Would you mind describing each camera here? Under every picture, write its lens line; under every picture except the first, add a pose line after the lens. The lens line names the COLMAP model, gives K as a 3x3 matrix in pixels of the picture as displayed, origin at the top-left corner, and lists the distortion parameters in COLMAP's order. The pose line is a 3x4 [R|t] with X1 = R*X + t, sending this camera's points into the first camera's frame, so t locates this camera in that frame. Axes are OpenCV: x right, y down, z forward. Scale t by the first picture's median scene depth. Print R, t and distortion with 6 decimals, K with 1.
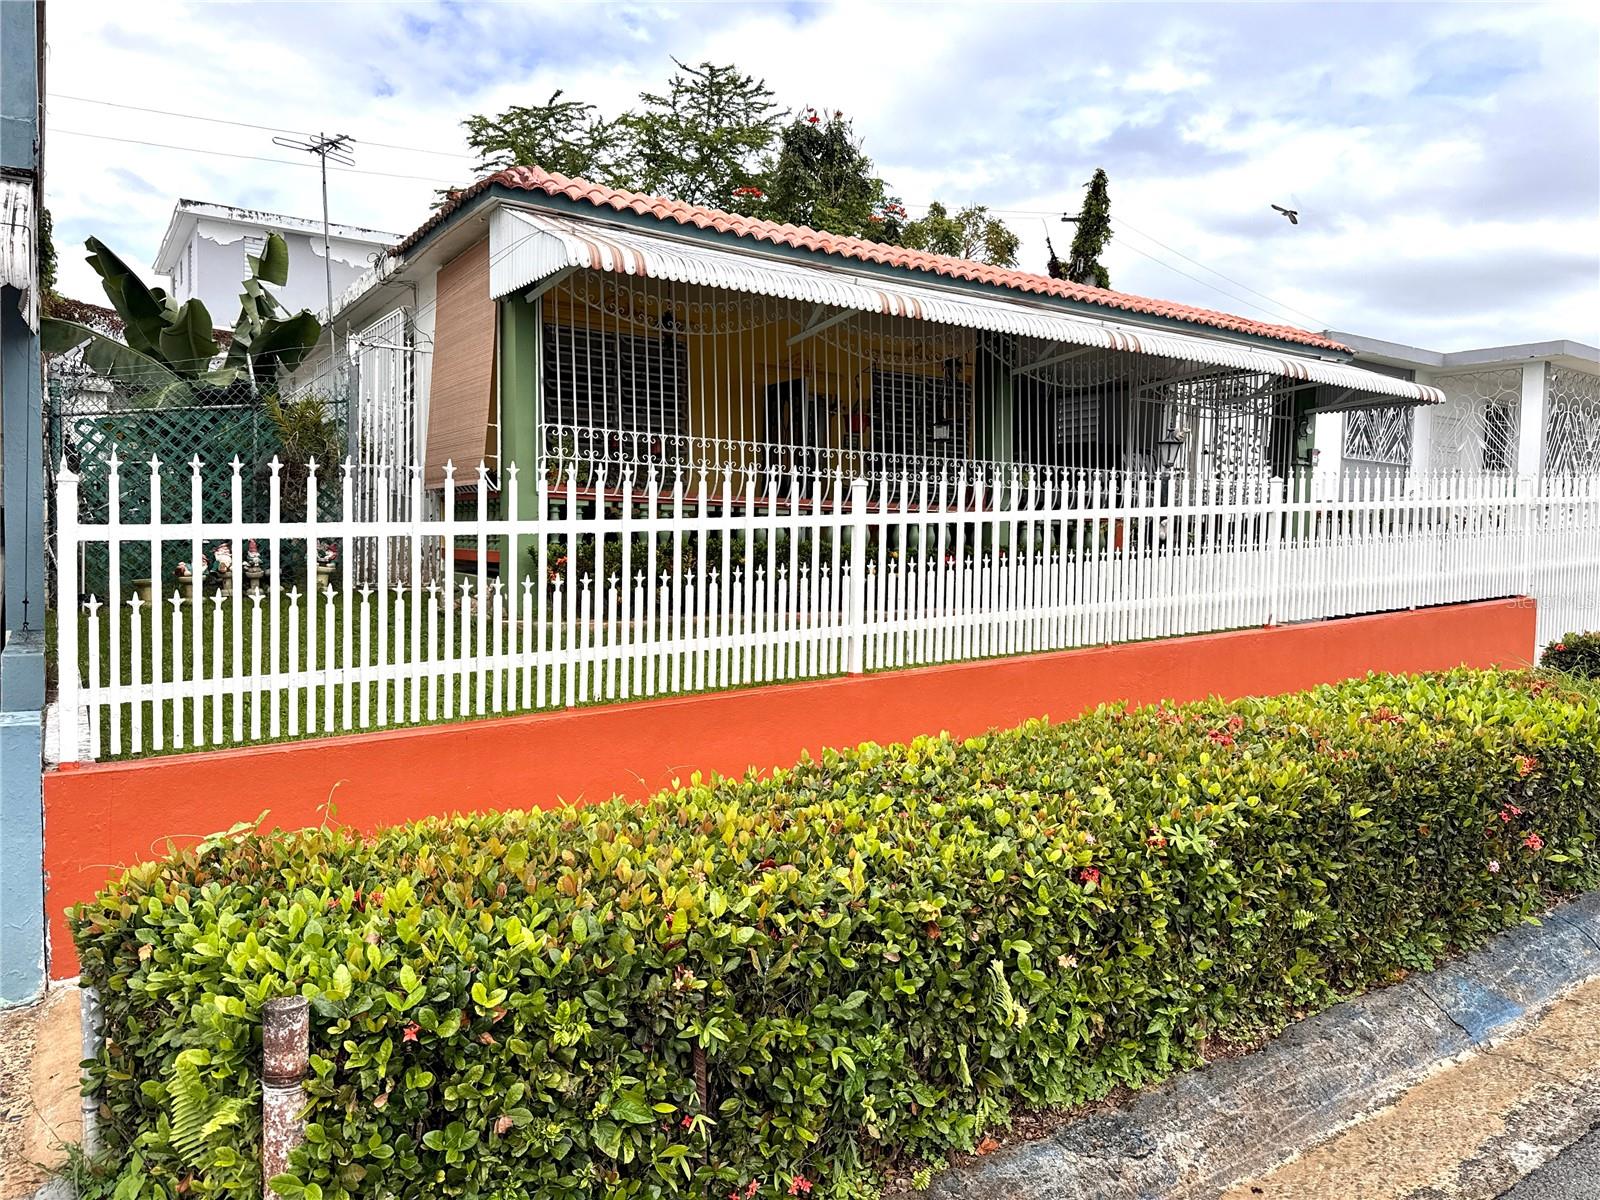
lens RADIAL K [[1012.3, 0, 803.5], [0, 1012.3, 578.6], [0, 0, 1]] dist [0.073972, -0.068225]
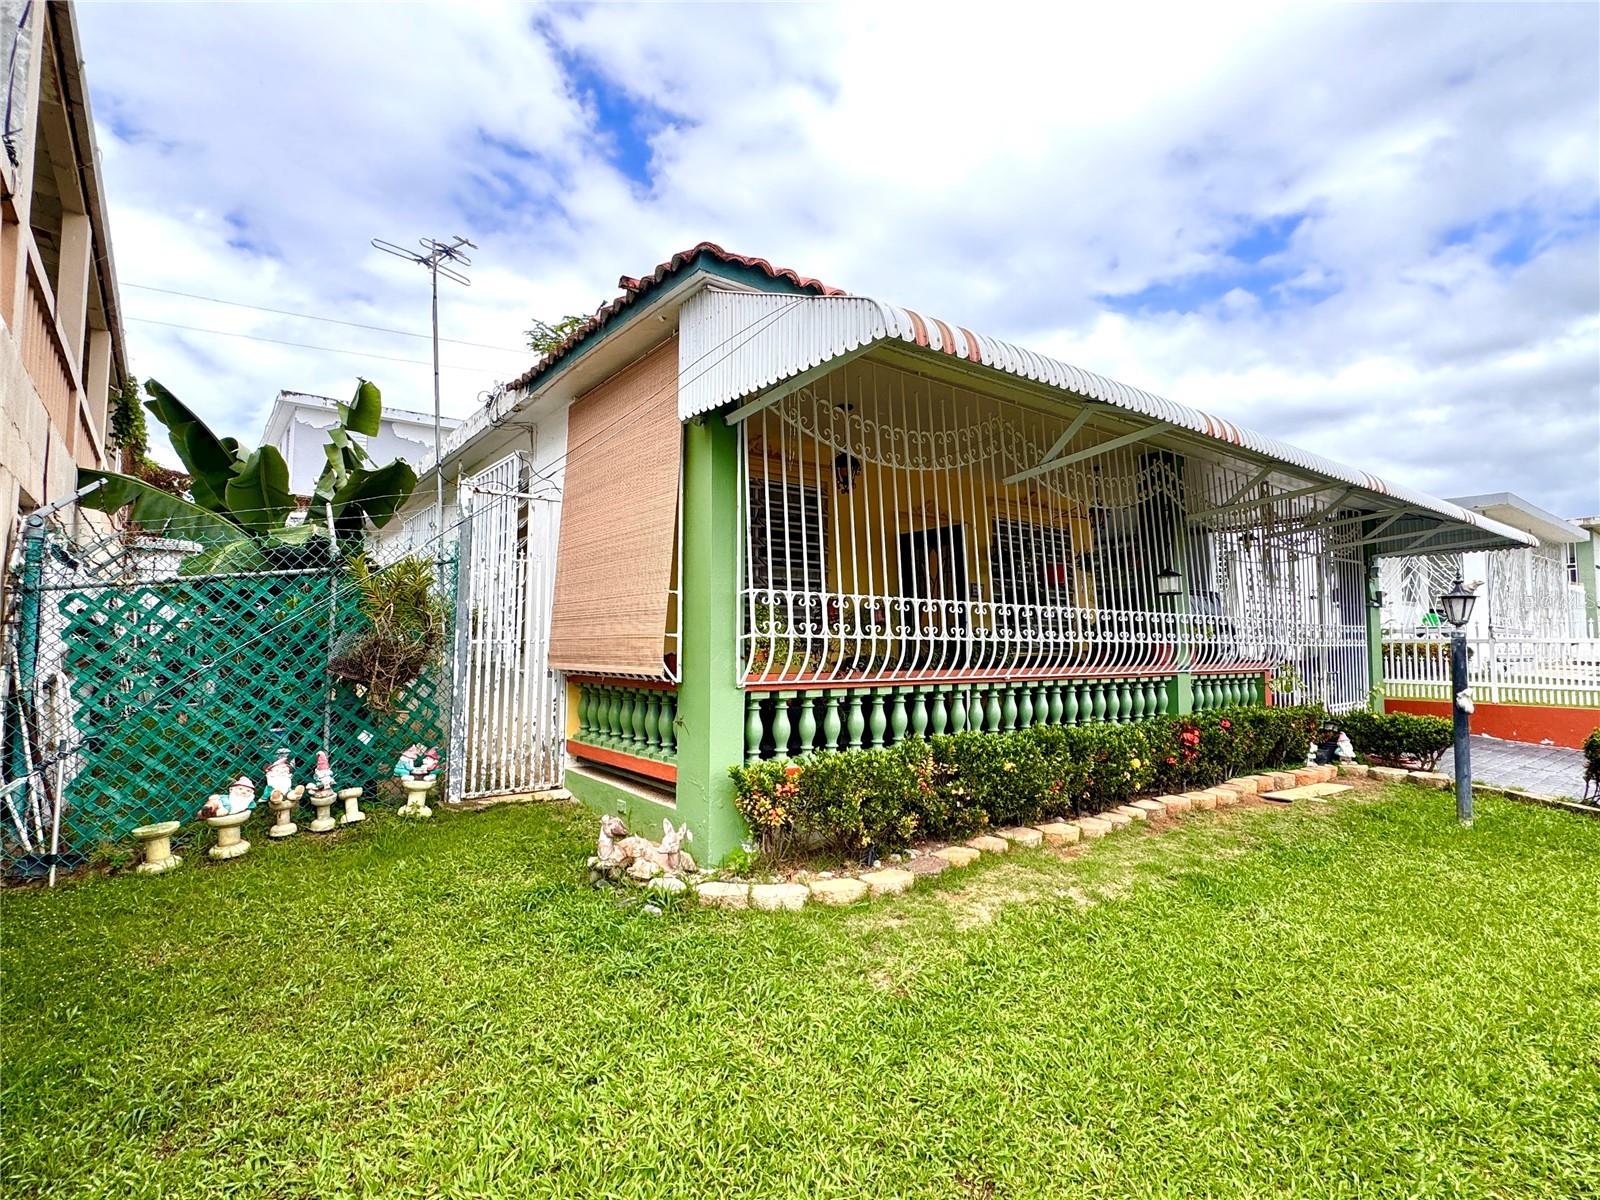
lens RADIAL K [[707.5, 0, 800.0], [0, 707.5, 600.0], [0, 0, 1]] dist [0.003884, 0.000230]
pose [[0.995892, -0.017991, 0.088749, -0.228090], [0.026746, 0.994780, -0.098472, -0.081705], [-0.086514, 0.100441, 0.991175, 0.436367]]
